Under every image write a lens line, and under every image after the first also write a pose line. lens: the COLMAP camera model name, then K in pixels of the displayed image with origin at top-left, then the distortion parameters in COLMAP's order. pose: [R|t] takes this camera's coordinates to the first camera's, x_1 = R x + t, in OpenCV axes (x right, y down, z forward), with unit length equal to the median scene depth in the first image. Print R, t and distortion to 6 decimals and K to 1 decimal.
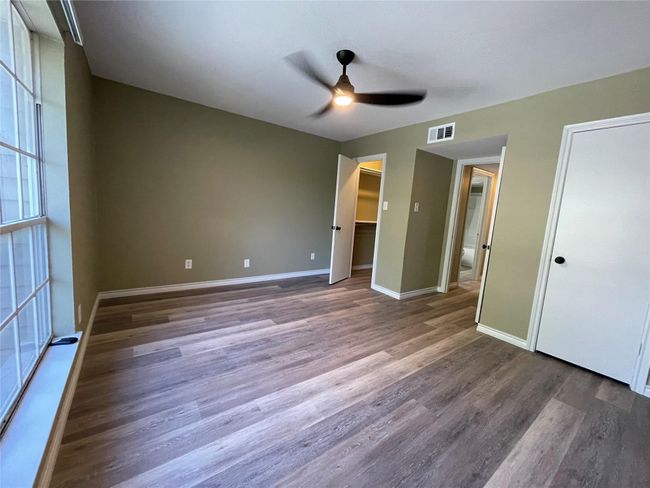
lens RADIAL K [[262.8, 0, 323.6], [0, 262.8, 241.3], [0, 0, 1]] dist [-0.002650, -0.000343]
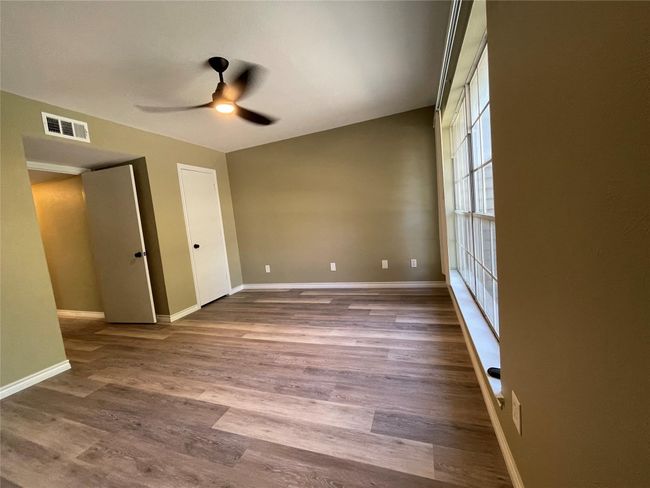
lens RADIAL K [[262.8, 0, 323.6], [0, 262.8, 241.3], [0, 0, 1]] dist [-0.002650, -0.000343]
pose [[-0.556458, -0.093688, 0.825577, -0.879904], [0.160461, 0.962800, 0.217414, -0.183368], [-0.815234, 0.253455, -0.520724, 1.184110]]
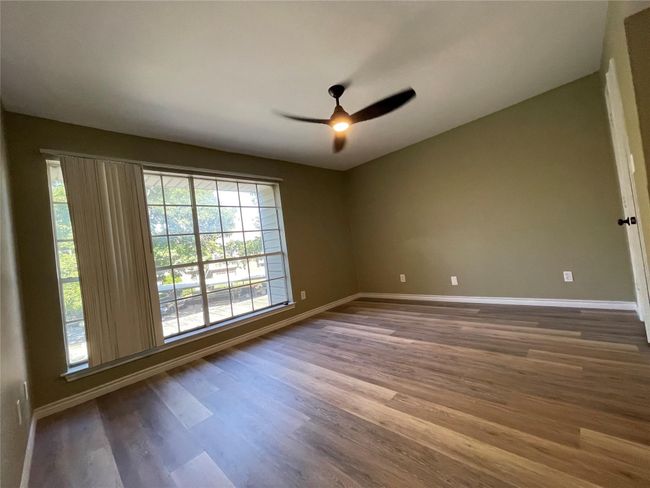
lens RADIAL K [[262.8, 0, 323.6], [0, 262.8, 241.3], [0, 0, 1]] dist [-0.002650, -0.000343]
pose [[0.144777, -0.109799, -0.983353, 0.979522], [0.023067, 0.993928, -0.107583, 0.056866], [0.989195, -0.007107, 0.146431, 0.670550]]
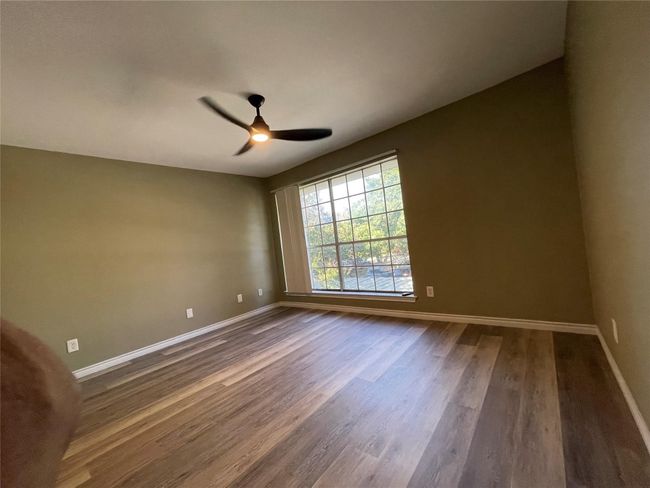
lens RADIAL K [[262.8, 0, 323.6], [0, 262.8, 241.3], [0, 0, 1]] dist [-0.002650, -0.000343]
pose [[-0.971017, 0.049864, -0.233752, 0.084992], [0.028399, 0.995137, 0.094314, -0.175018], [0.237319, 0.084942, -0.967711, 1.918021]]
